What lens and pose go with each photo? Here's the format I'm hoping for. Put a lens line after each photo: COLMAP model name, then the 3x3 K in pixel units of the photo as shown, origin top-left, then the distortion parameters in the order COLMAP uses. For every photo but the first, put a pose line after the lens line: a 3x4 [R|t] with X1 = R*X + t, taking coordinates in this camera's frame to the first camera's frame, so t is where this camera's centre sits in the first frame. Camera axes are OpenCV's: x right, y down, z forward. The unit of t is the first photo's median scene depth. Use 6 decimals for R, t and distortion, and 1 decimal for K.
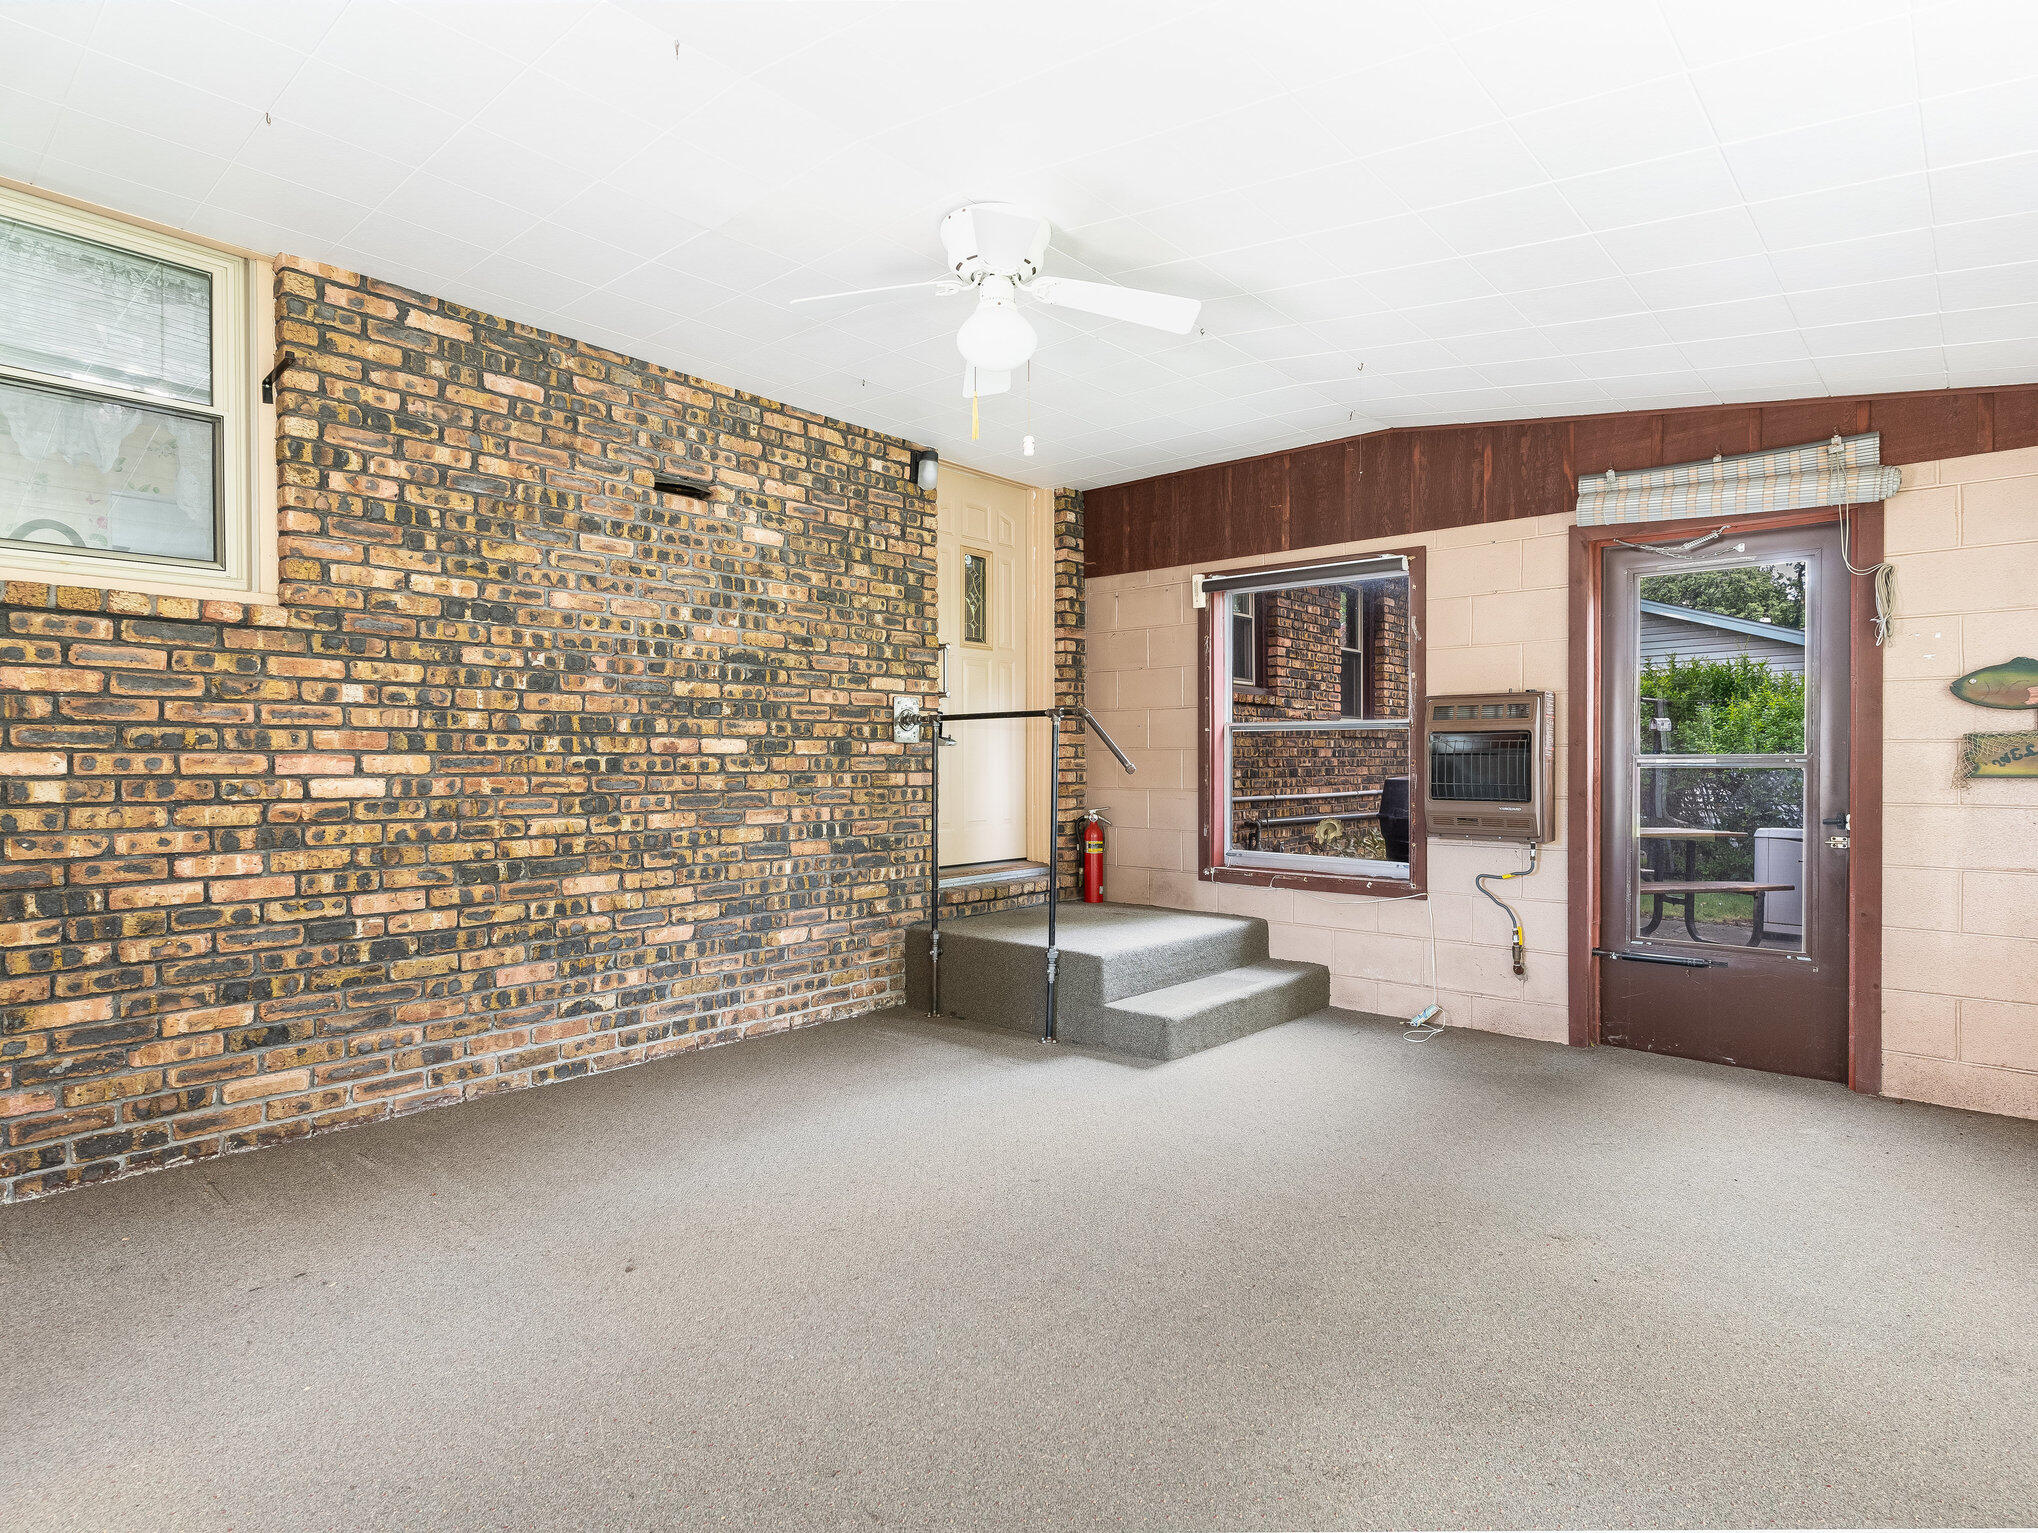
lens RADIAL K [[1104.7, 0, 1020.6], [0, 1104.7, 766.1], [0, 0, 1]] dist [-0.001170, 0.001551]
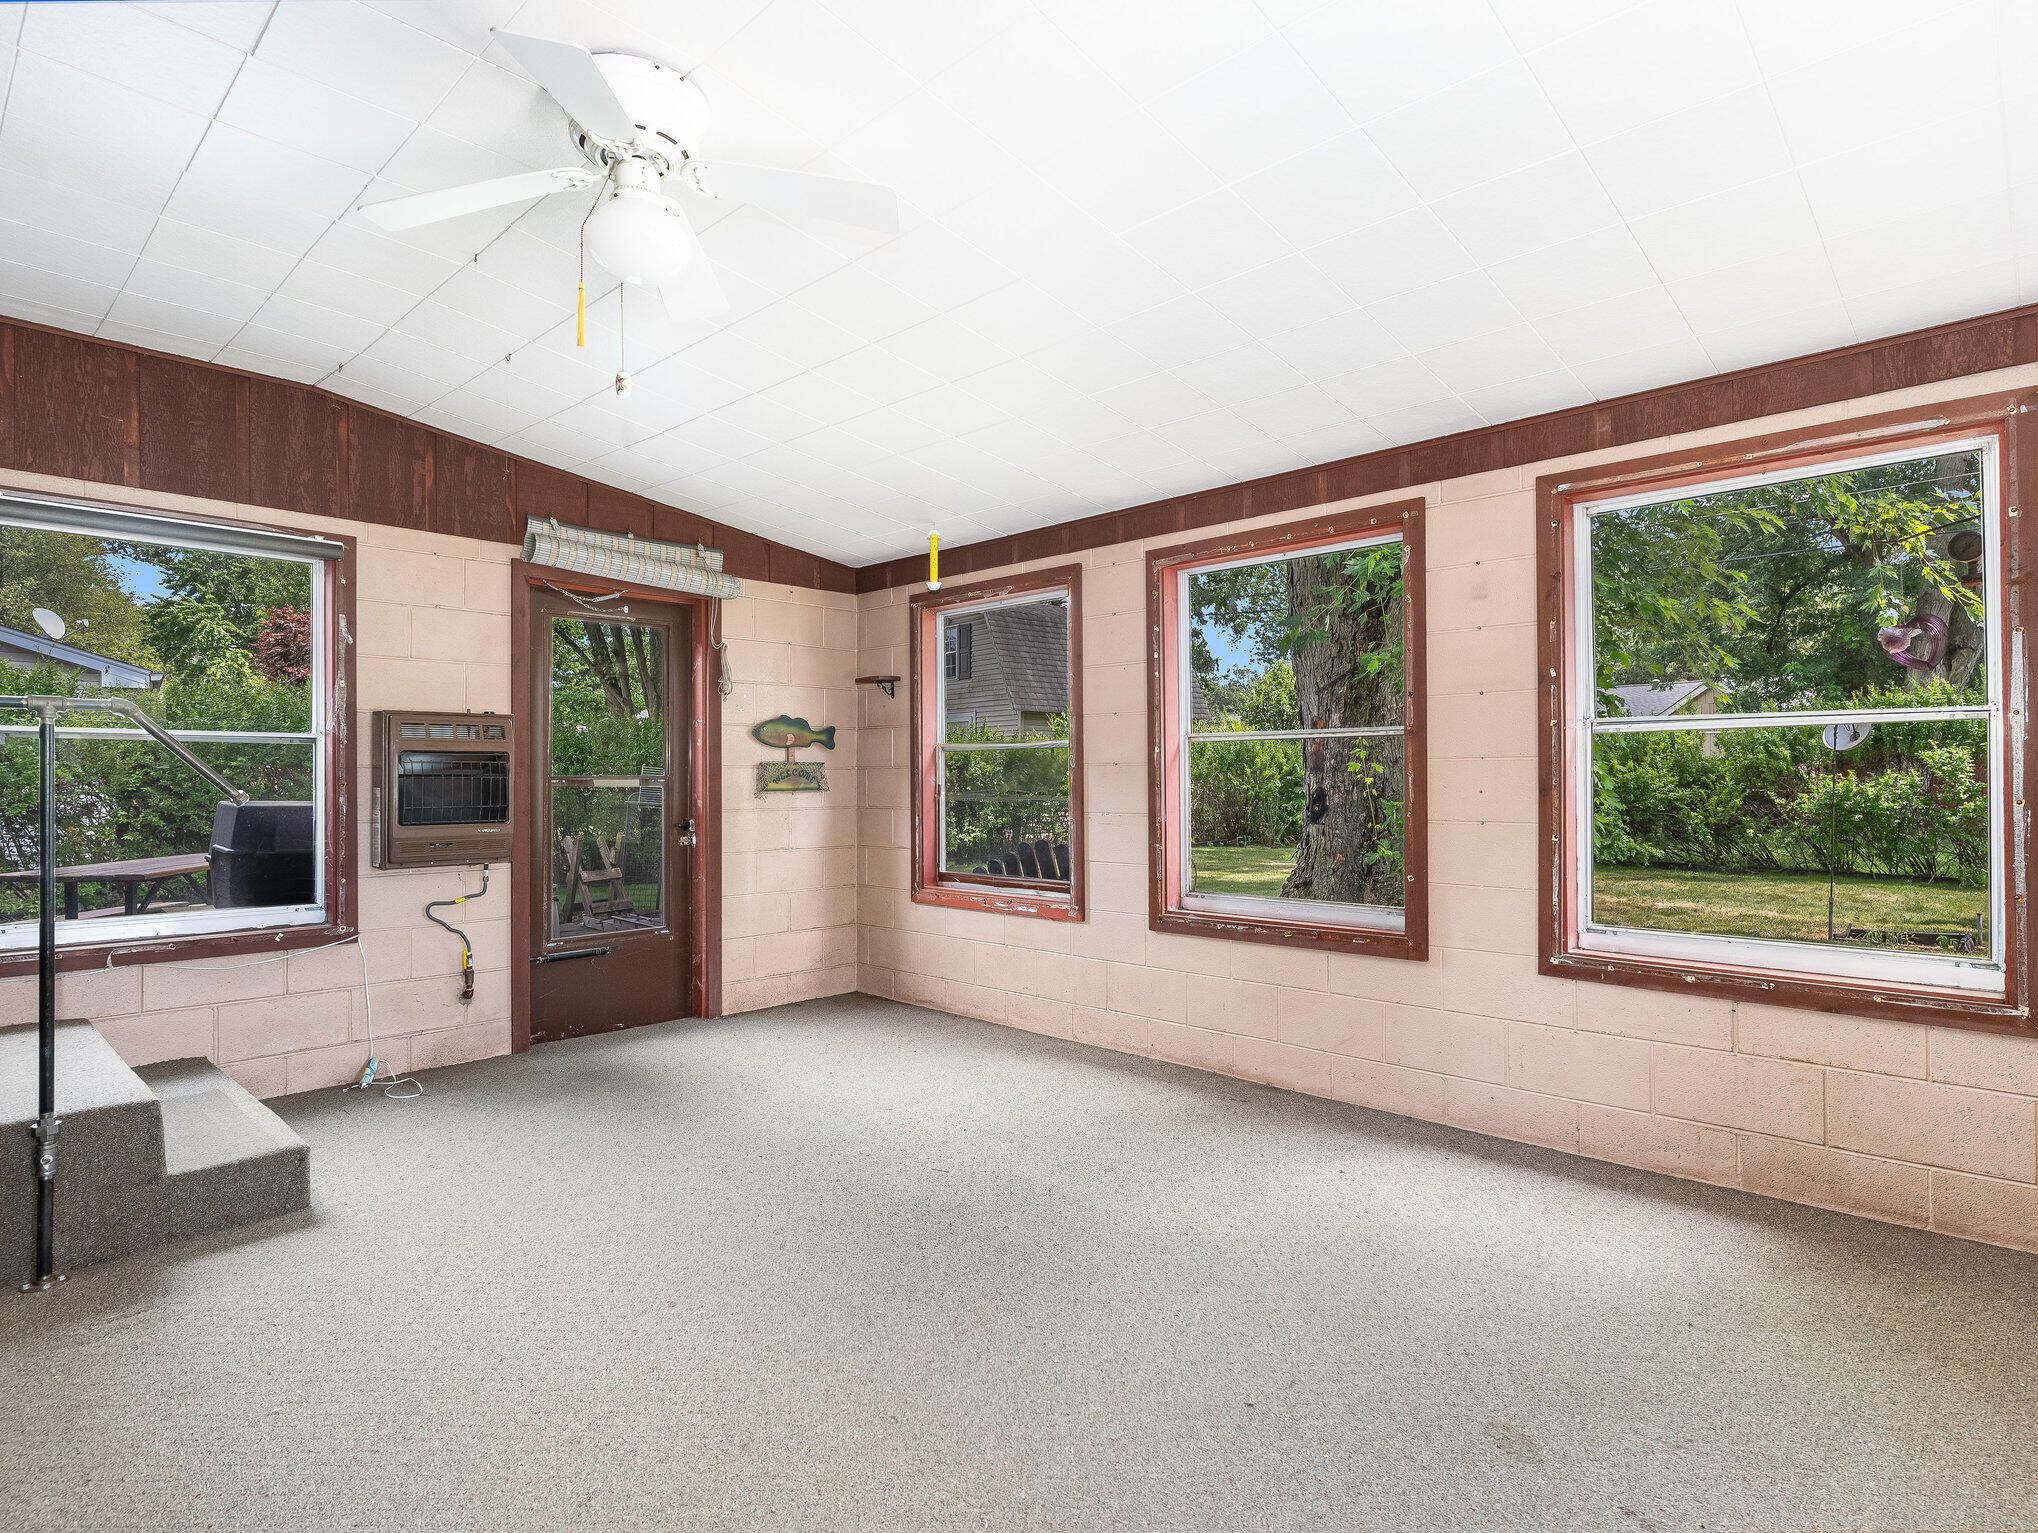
lens RADIAL K [[1104.7, 0, 1028.2], [0, 1104.7, 771.0], [0, 0, 1]] dist [-0.001170, 0.001551]
pose [[0.013038, 0.004522, 0.999905, -0.568605], [0.008915, 0.999950, -0.004638, -0.006115], [-0.999875, 0.008975, 0.012997, 0.520250]]
